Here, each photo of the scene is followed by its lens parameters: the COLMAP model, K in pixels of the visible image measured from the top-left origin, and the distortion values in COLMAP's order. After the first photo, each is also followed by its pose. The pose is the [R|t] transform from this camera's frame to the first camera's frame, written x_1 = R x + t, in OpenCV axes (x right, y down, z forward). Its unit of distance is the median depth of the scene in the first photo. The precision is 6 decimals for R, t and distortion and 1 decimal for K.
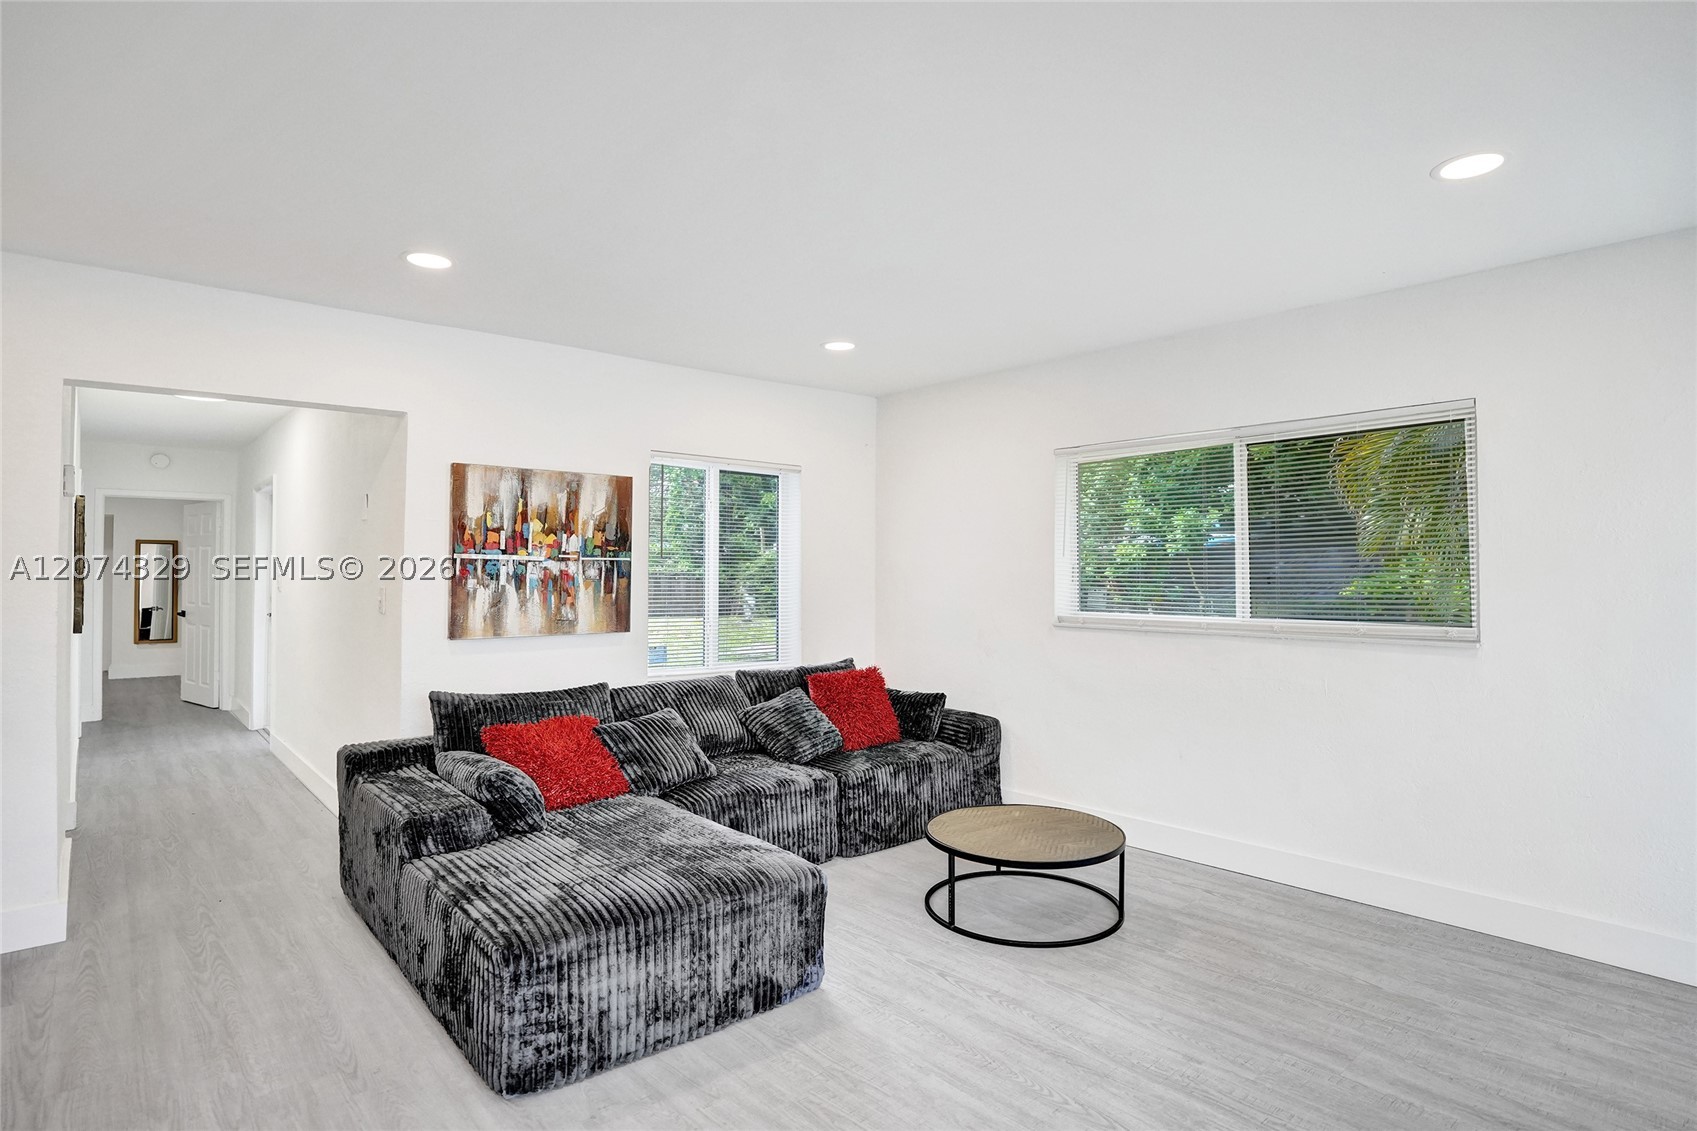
lens RADIAL K [[881.1, 0, 848.5], [0, 881.1, 565.5], [0, 0, 1]] dist [-0.052754, 0.000470]
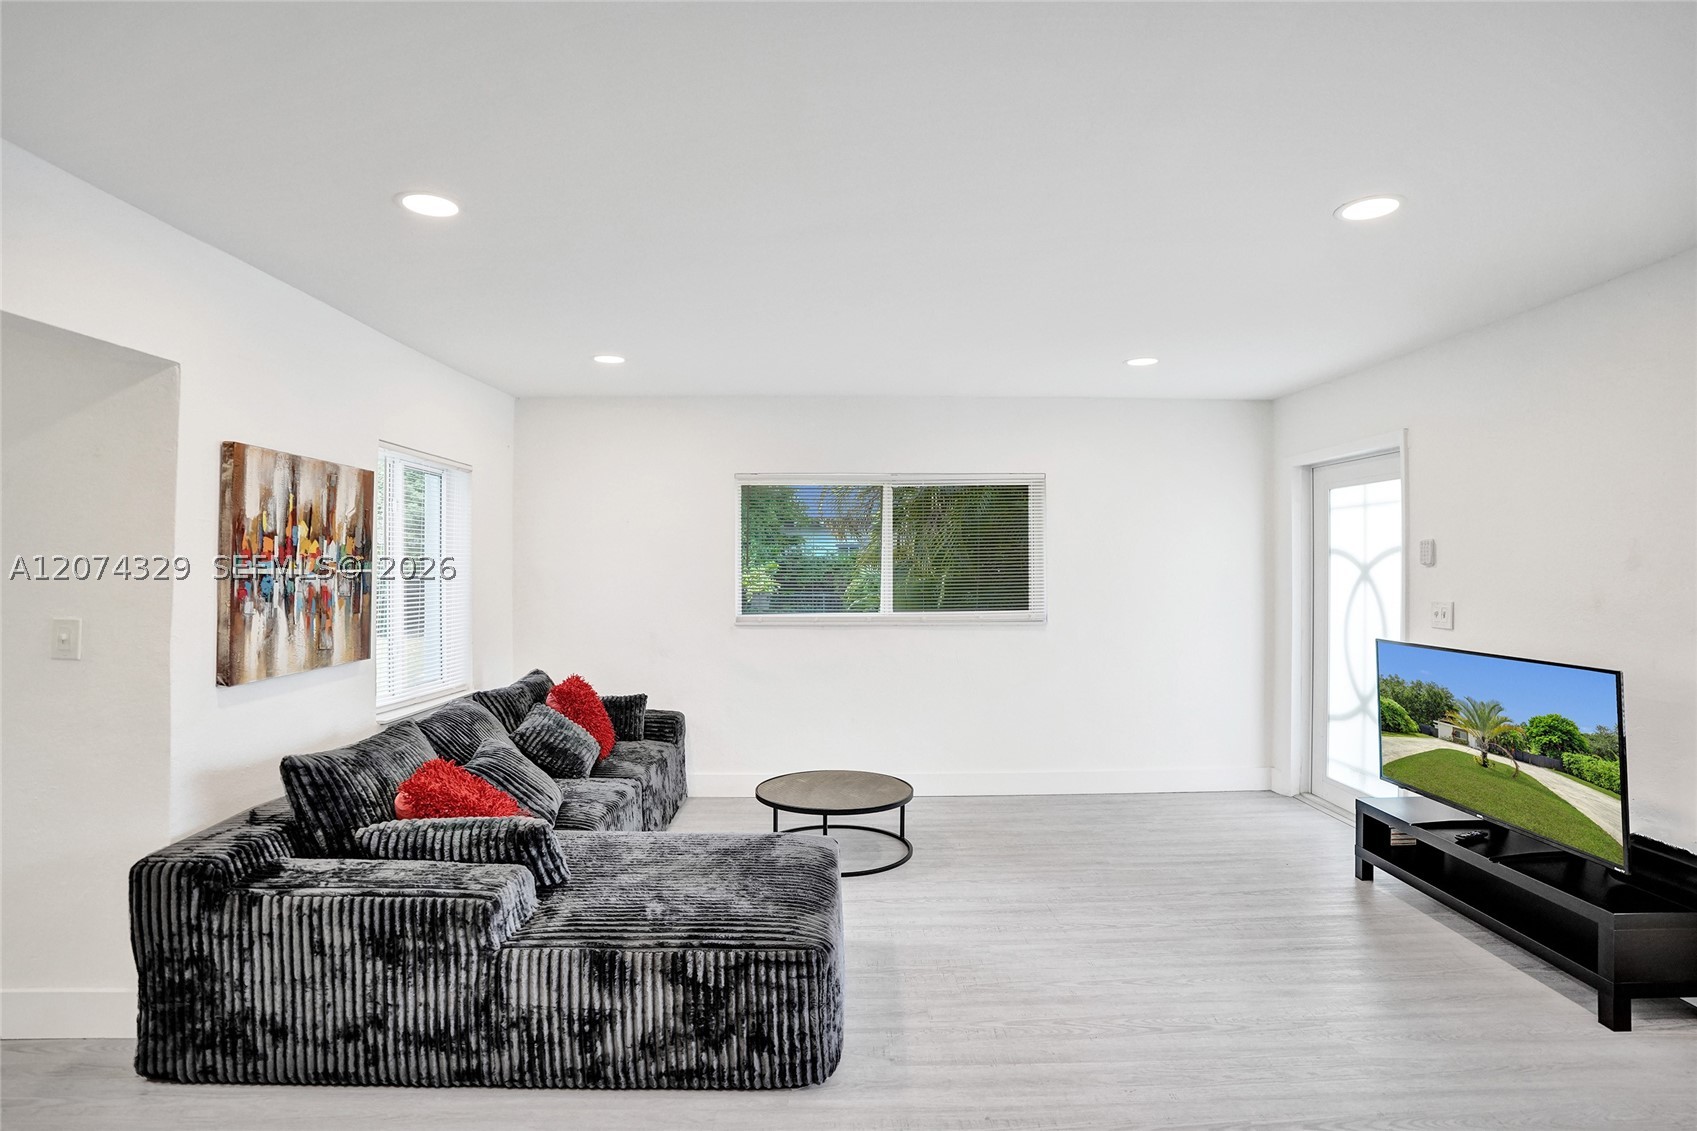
lens RADIAL K [[881.1, 0, 848.5], [0, 881.1, 565.5], [0, 0, 1]] dist [-0.052754, 0.000470]
pose [[0.652022, -0.000369, 0.758200, -0.626071], [-0.005228, 0.999974, 0.004982, -0.020188], [-0.758182, -0.007212, 0.652003, 0.140249]]
